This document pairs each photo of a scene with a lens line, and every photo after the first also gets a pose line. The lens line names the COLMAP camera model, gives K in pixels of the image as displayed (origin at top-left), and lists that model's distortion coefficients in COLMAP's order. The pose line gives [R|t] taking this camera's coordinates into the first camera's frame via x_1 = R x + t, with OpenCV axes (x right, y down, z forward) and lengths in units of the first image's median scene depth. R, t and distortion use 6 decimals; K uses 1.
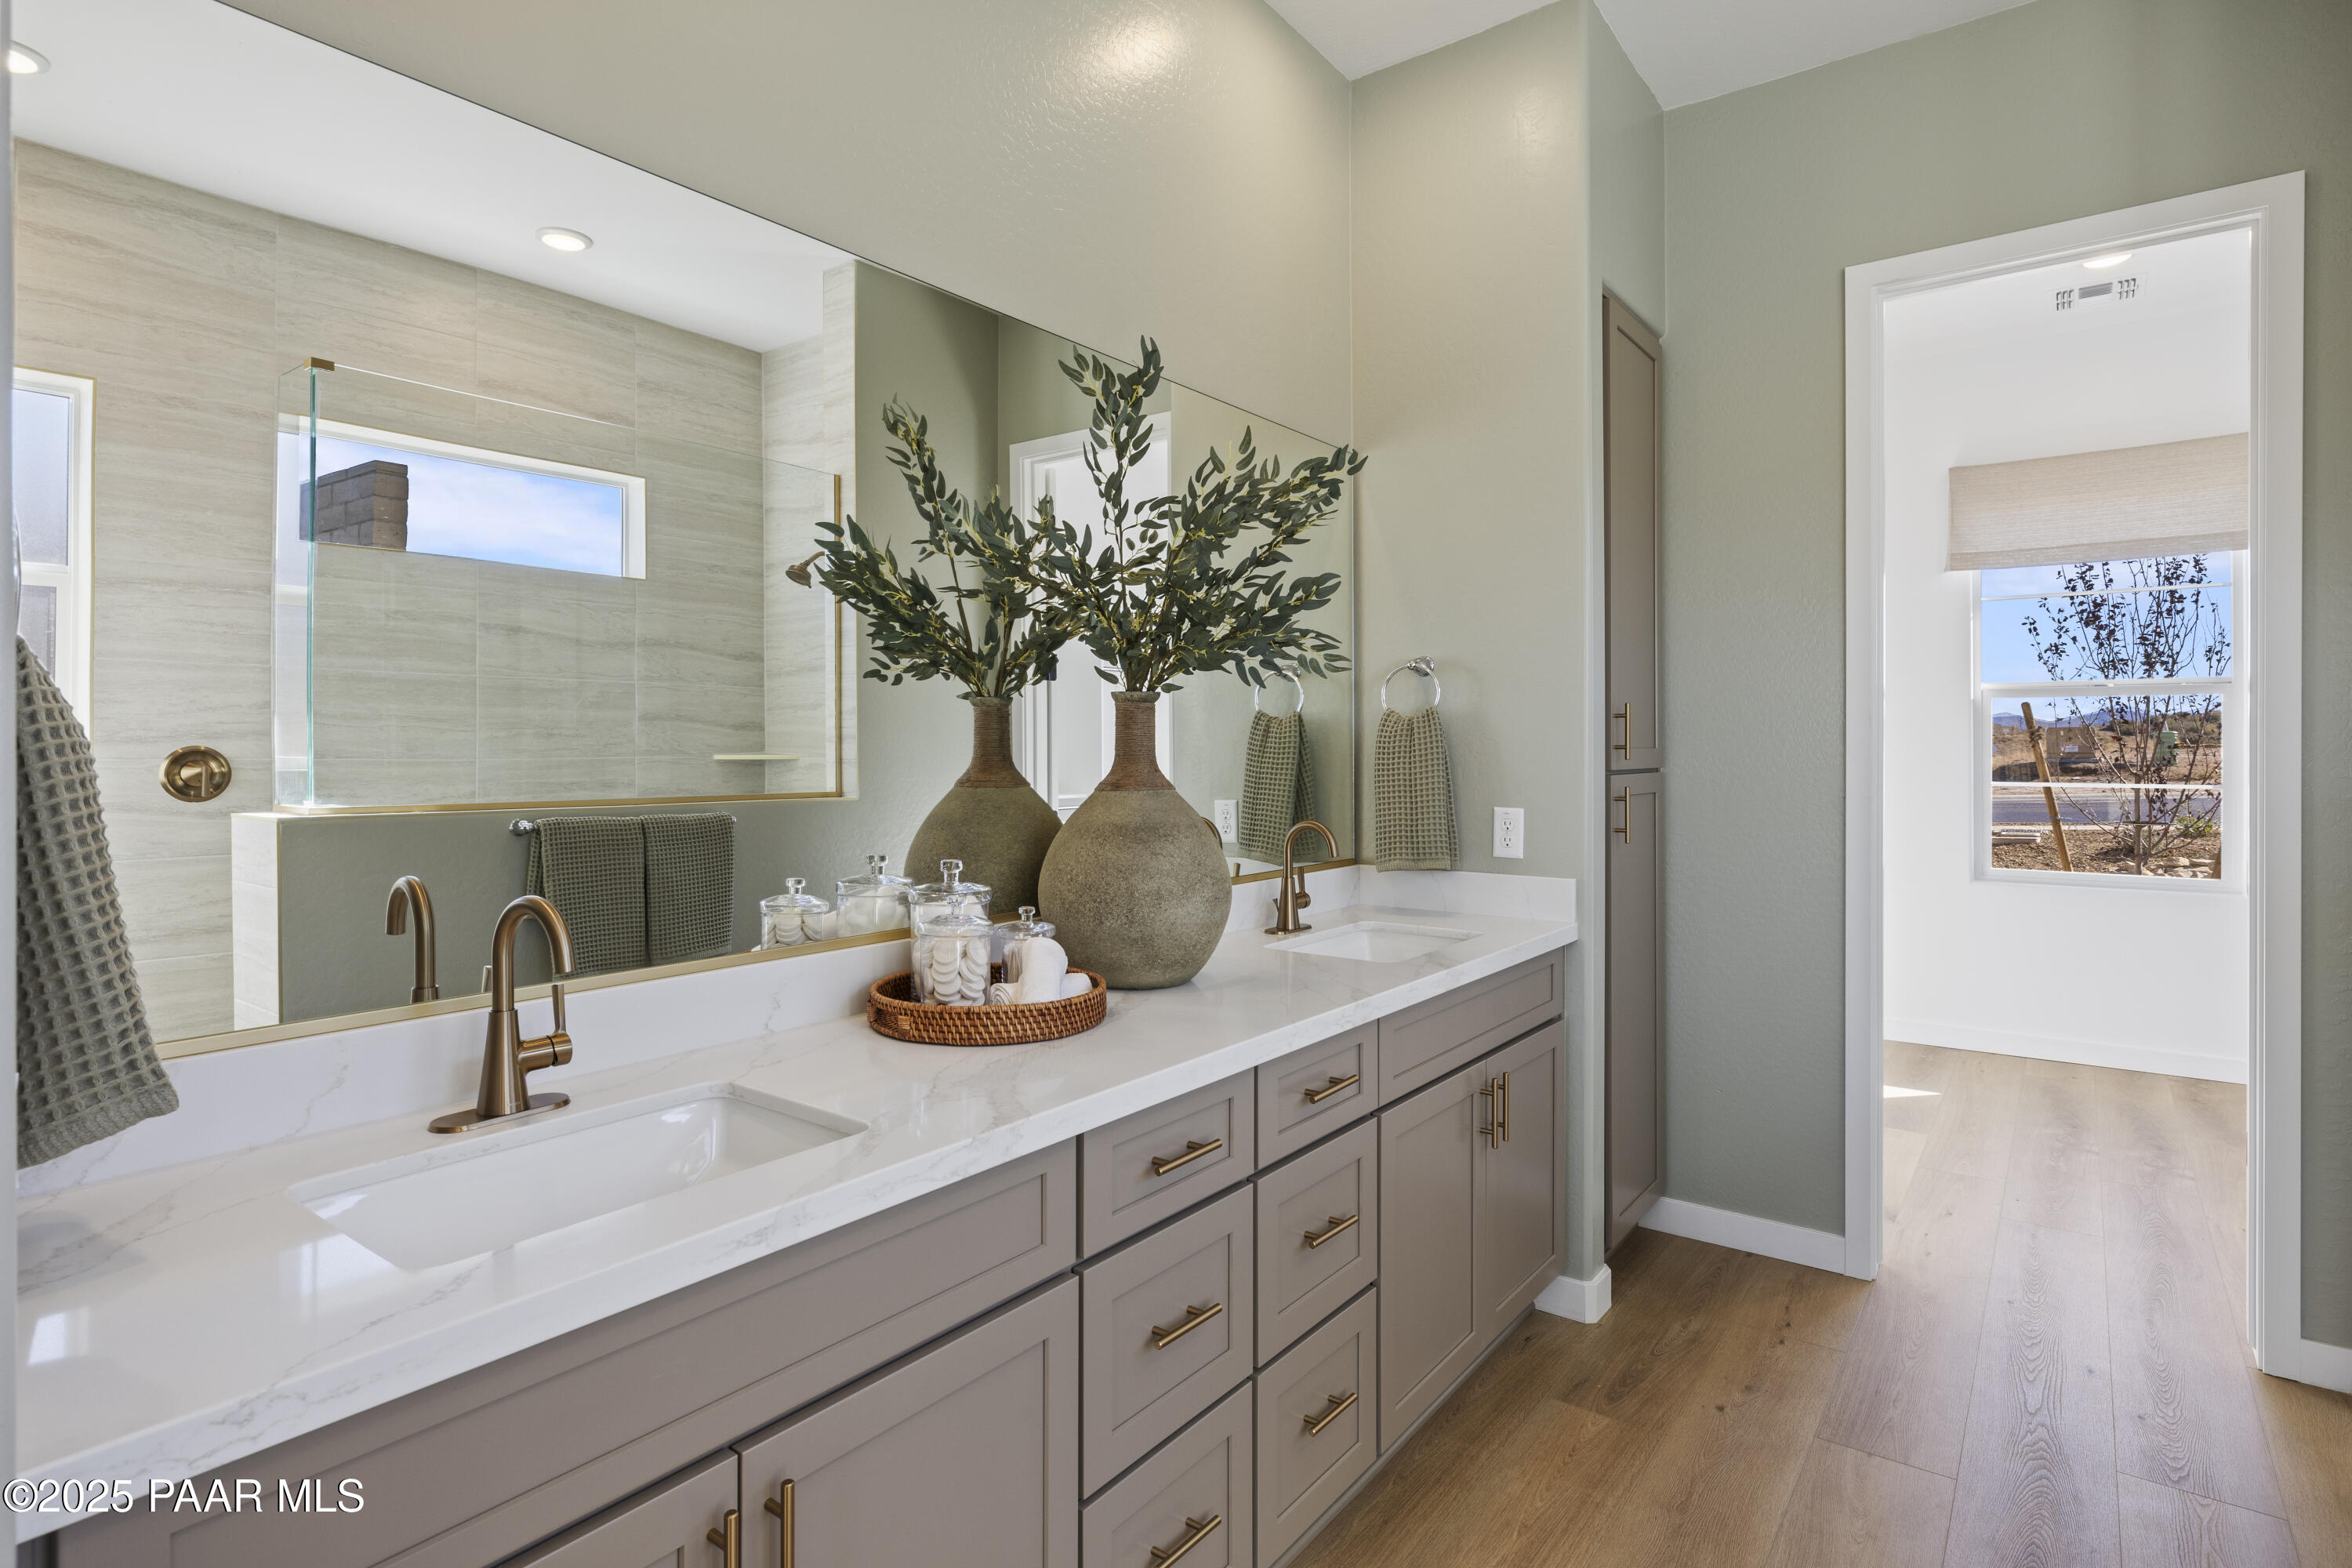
lens RADIAL K [[1210.1, 0, 1174.7], [0, 1210.1, 750.2], [0, 0, 1]] dist [-0.000423, -0.000155]
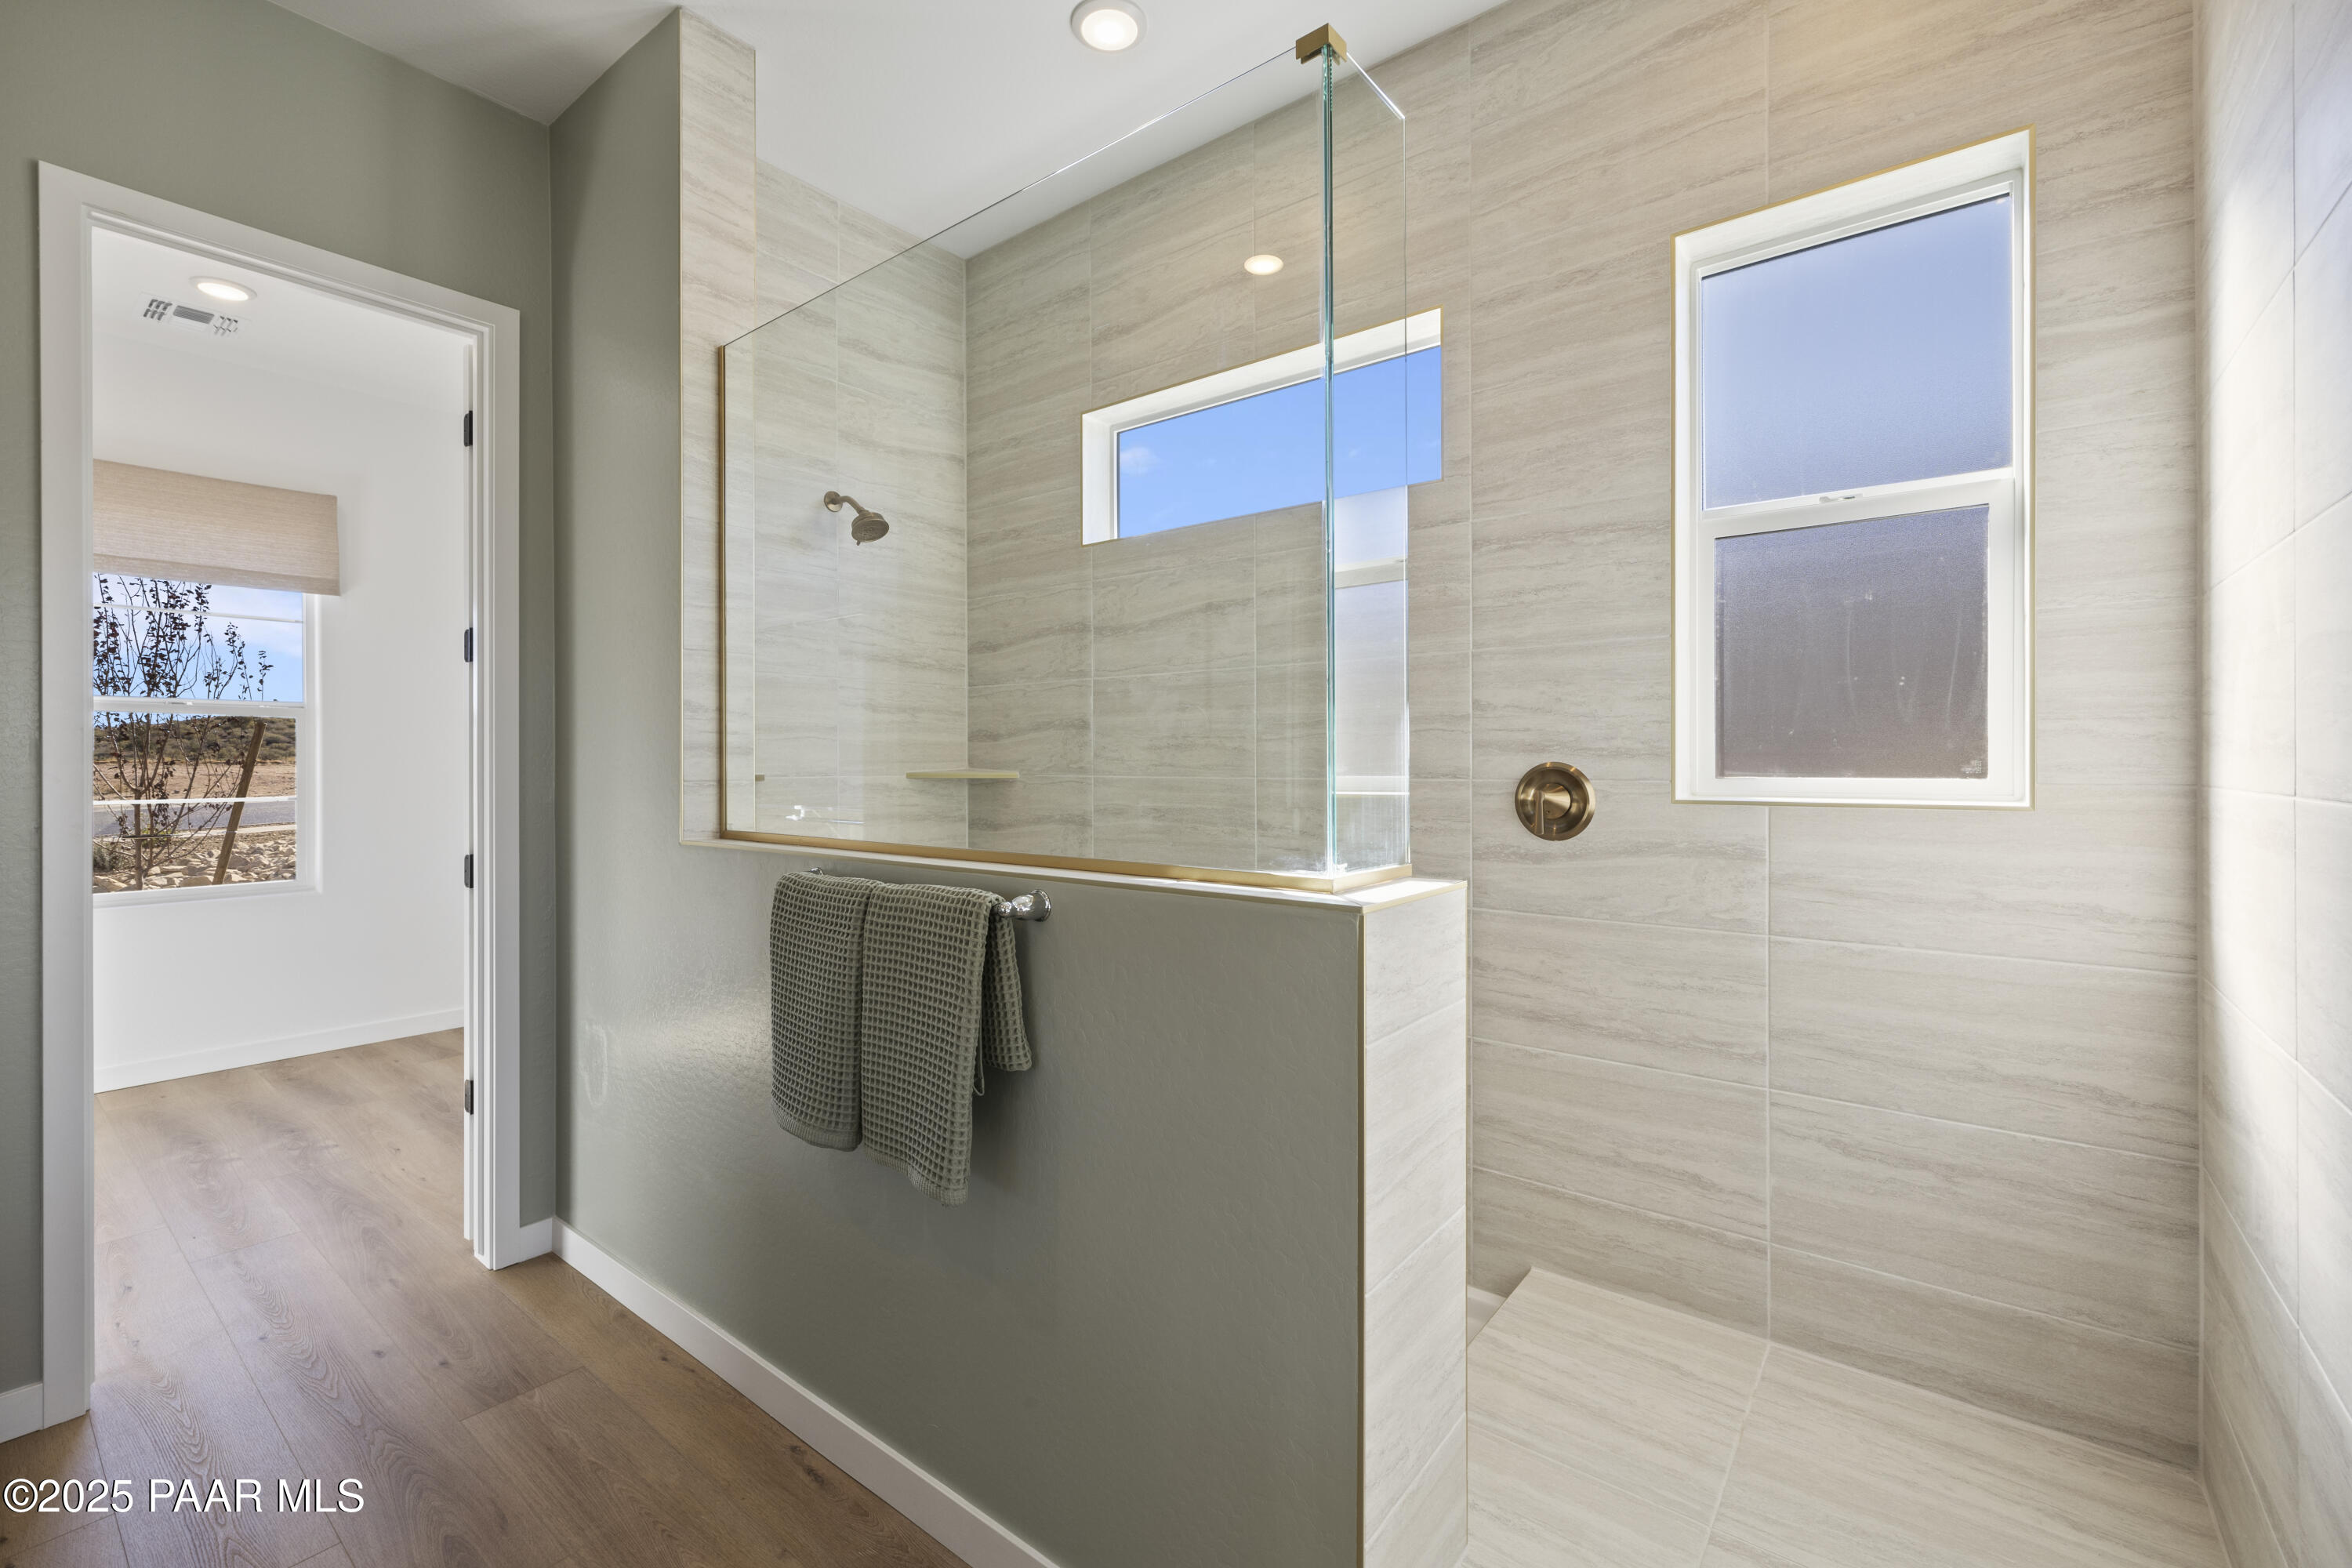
lens RADIAL K [[992.6, 0, 1173.9], [0, 992.6, 757.6], [0, 0, 1]] dist [0.001071, 0.000271]
pose [[0.023178, 0.002178, 0.999729, -0.033196], [0.006190, 0.999978, -0.002322, -0.000342], [-0.999712, 0.006242, 0.023164, 0.096857]]
